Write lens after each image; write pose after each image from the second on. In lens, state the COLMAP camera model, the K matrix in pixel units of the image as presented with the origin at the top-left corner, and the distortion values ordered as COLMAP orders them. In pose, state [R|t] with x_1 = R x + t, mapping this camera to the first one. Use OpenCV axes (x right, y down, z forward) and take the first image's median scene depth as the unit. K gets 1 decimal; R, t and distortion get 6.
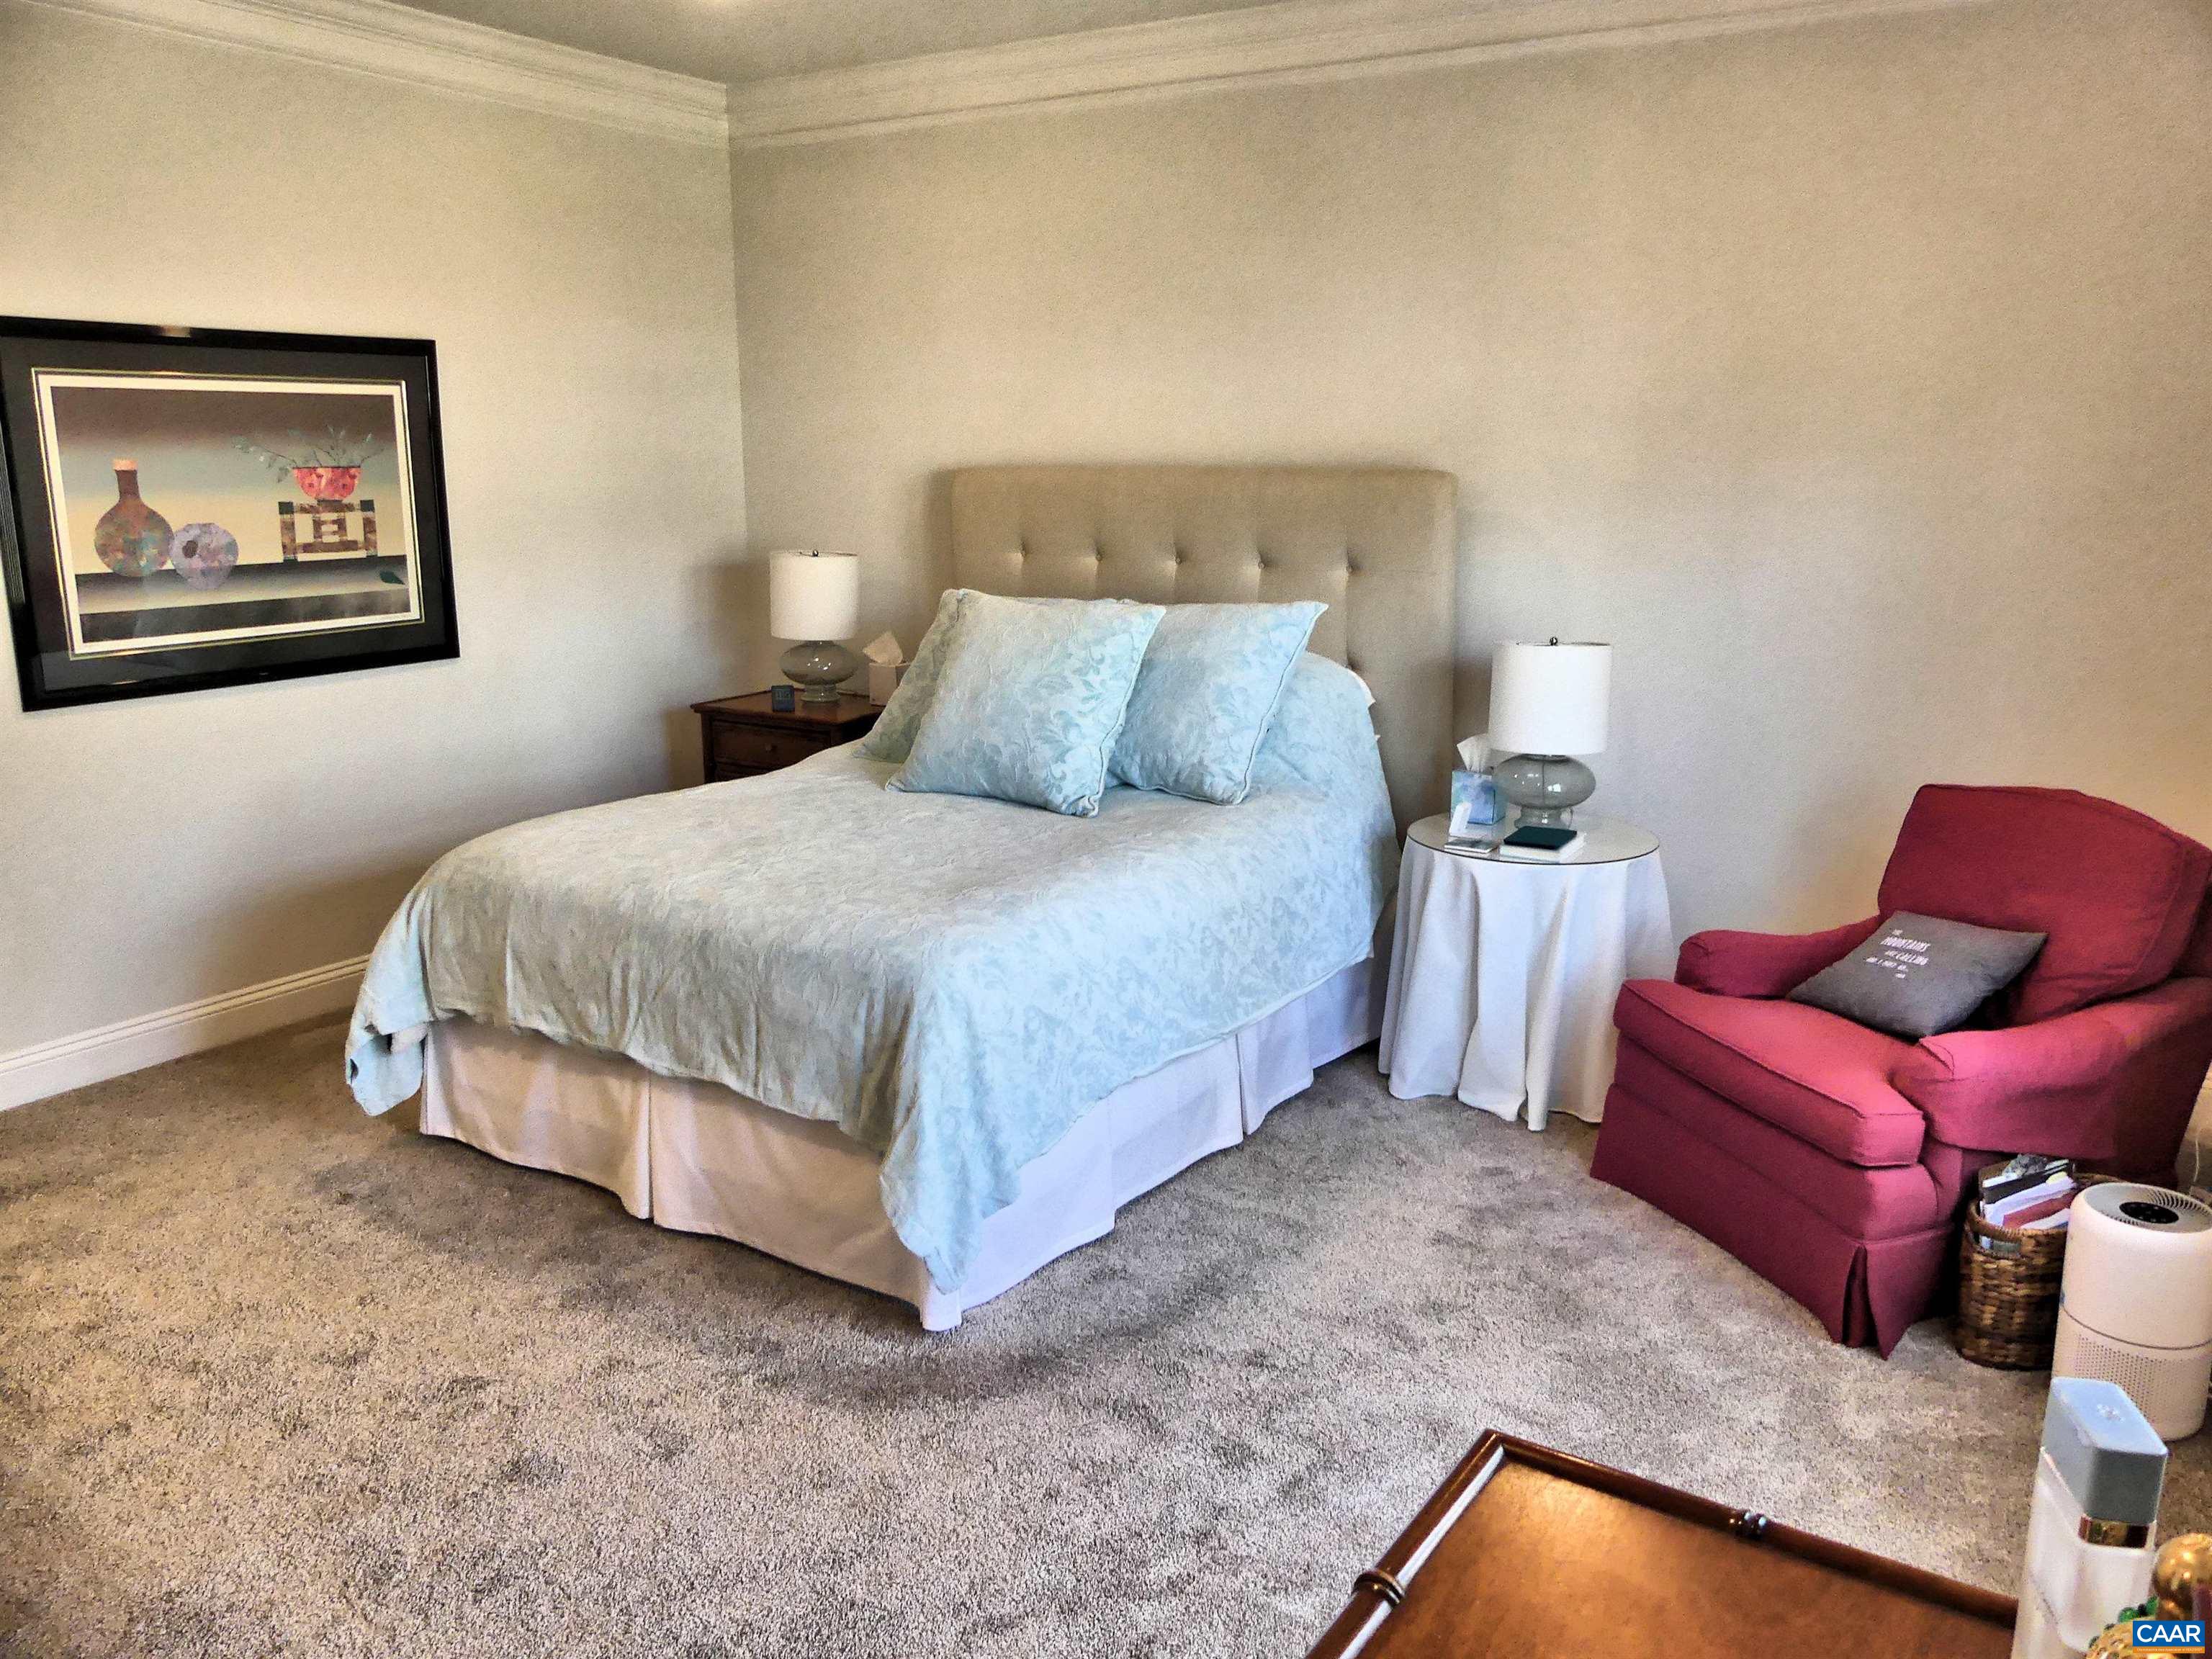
lens RADIAL K [[1665.2, 0, 1106.0], [0, 1665.2, 829.5], [0, 0, 1]] dist [-0.005792, 0.004694]
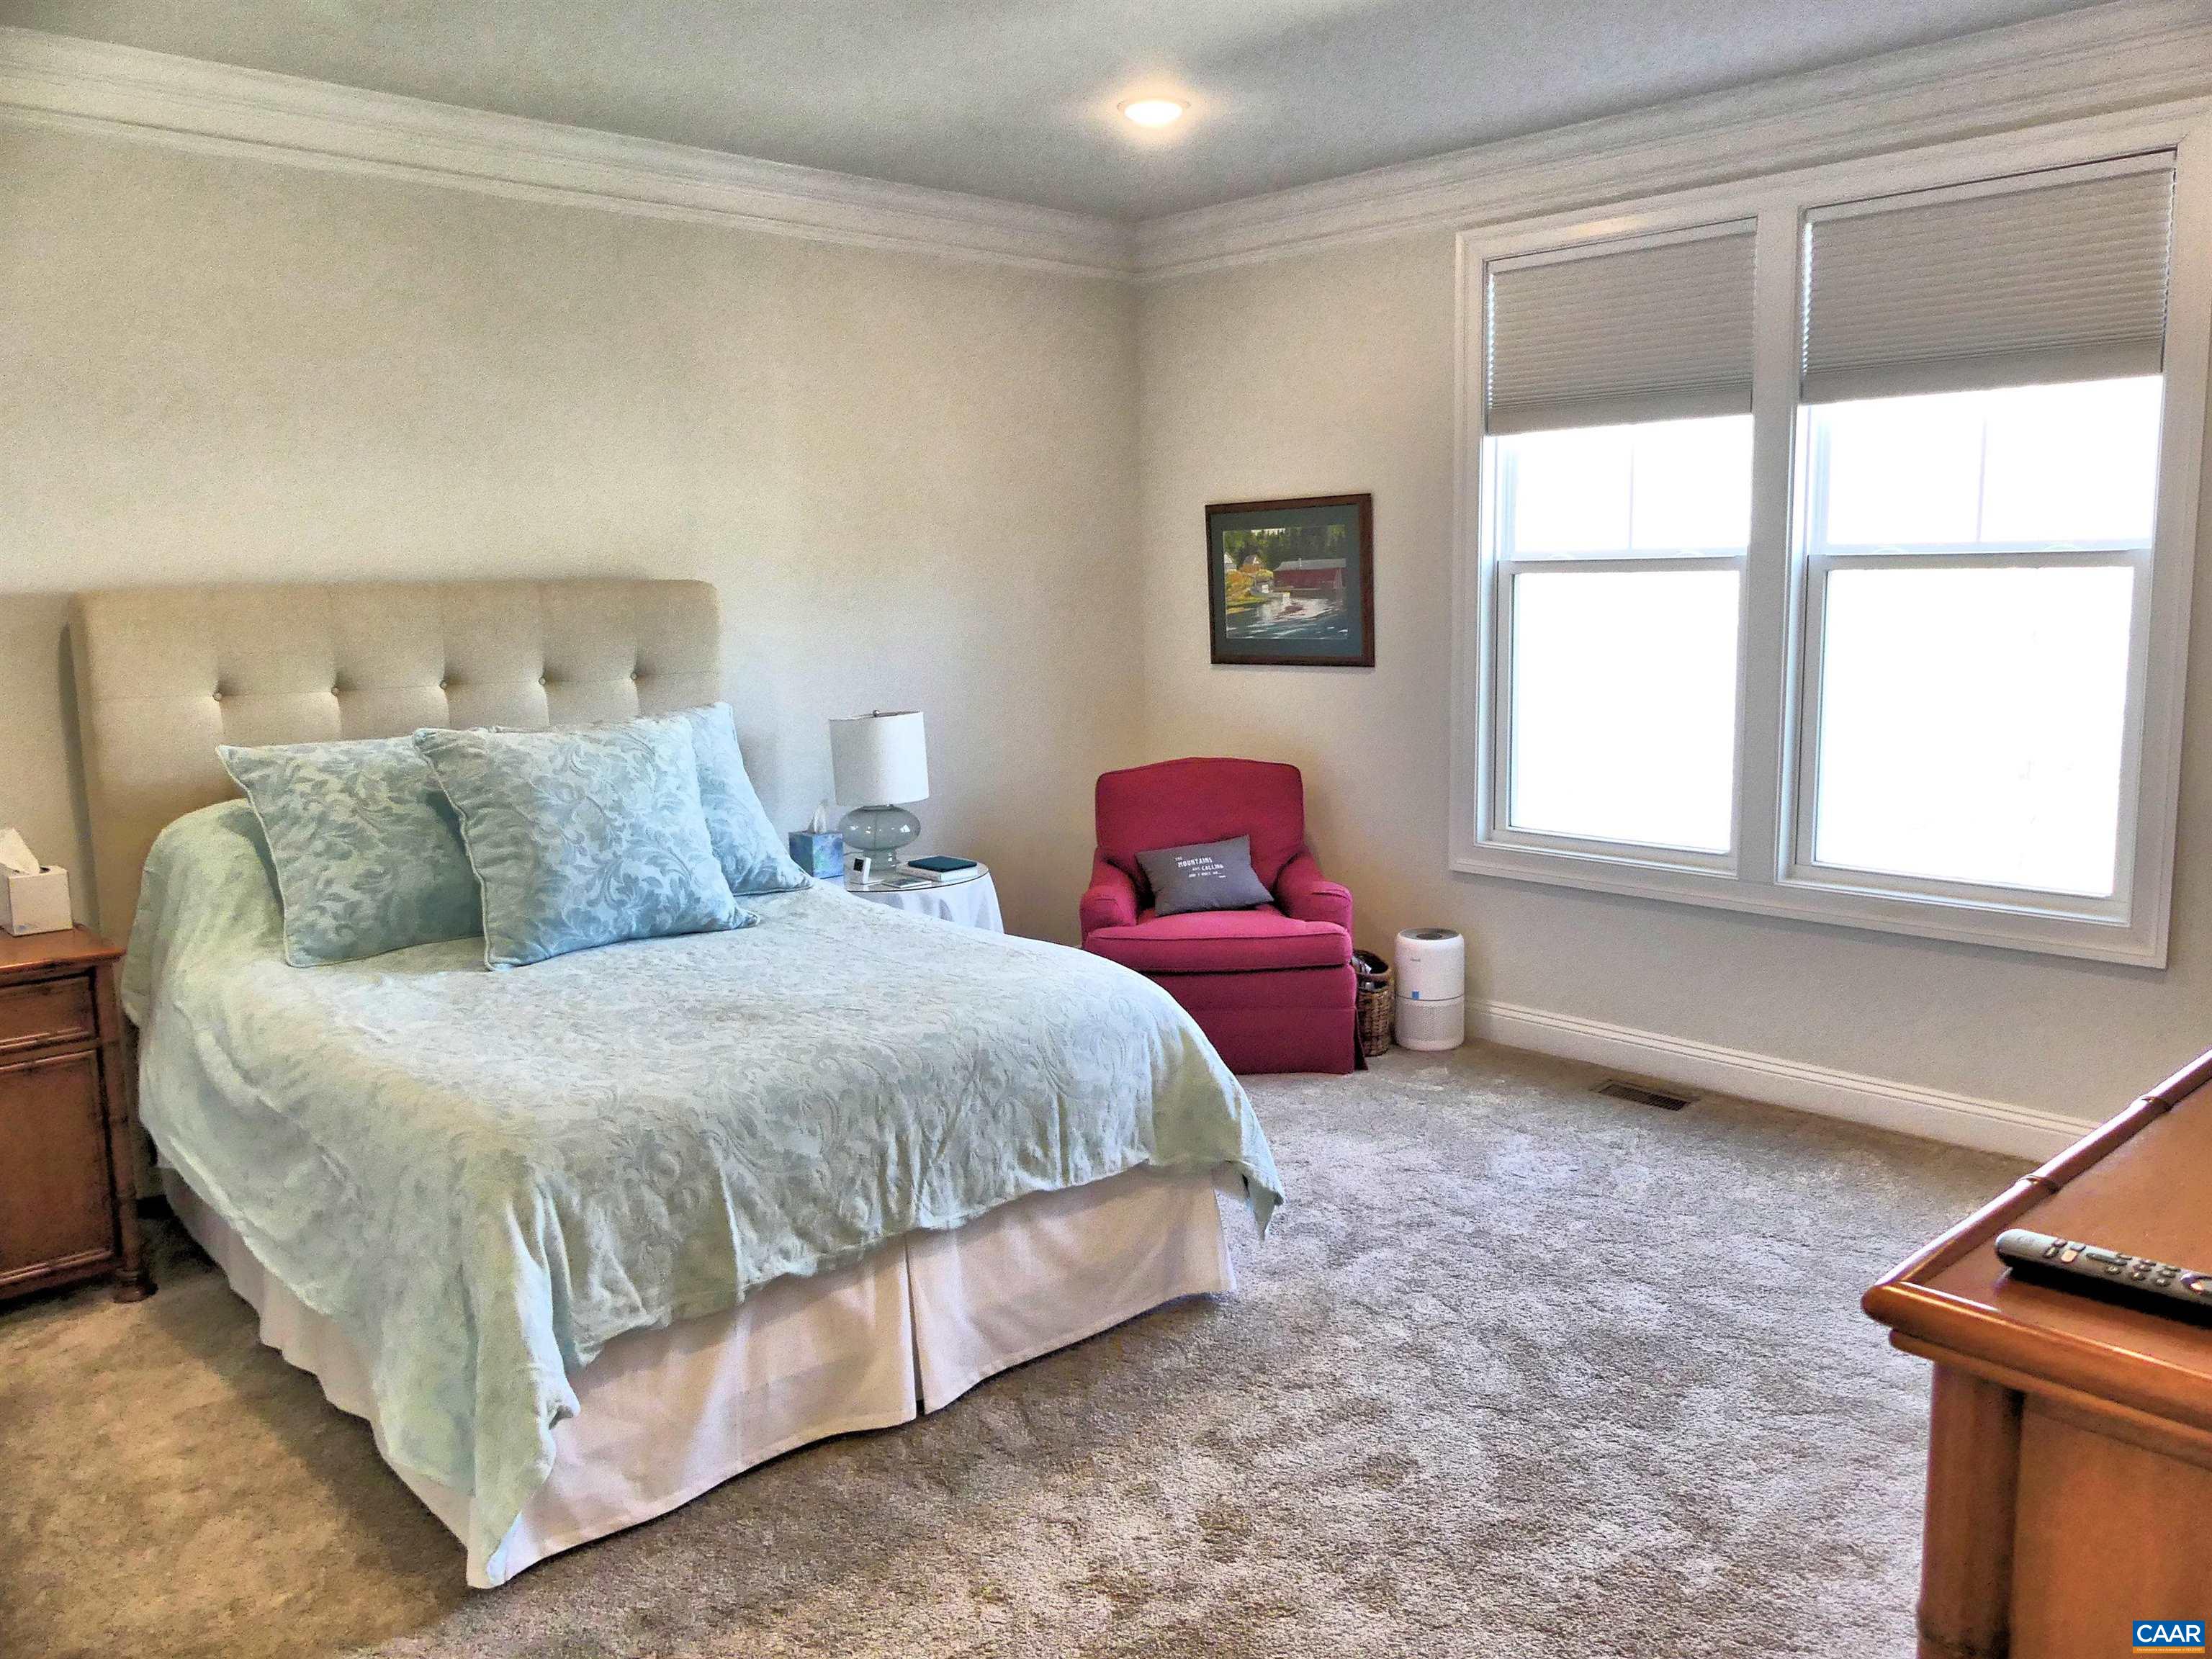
lens RADIAL K [[1665.2, 0, 1106.0], [0, 1665.2, 829.5], [0, 0, 1]] dist [-0.005792, 0.004694]
pose [[0.249621, -0.150989, 0.956500, -1.070637], [0.224743, 0.969831, 0.094442, -0.130880], [-0.941902, 0.191392, 0.276024, 0.616354]]
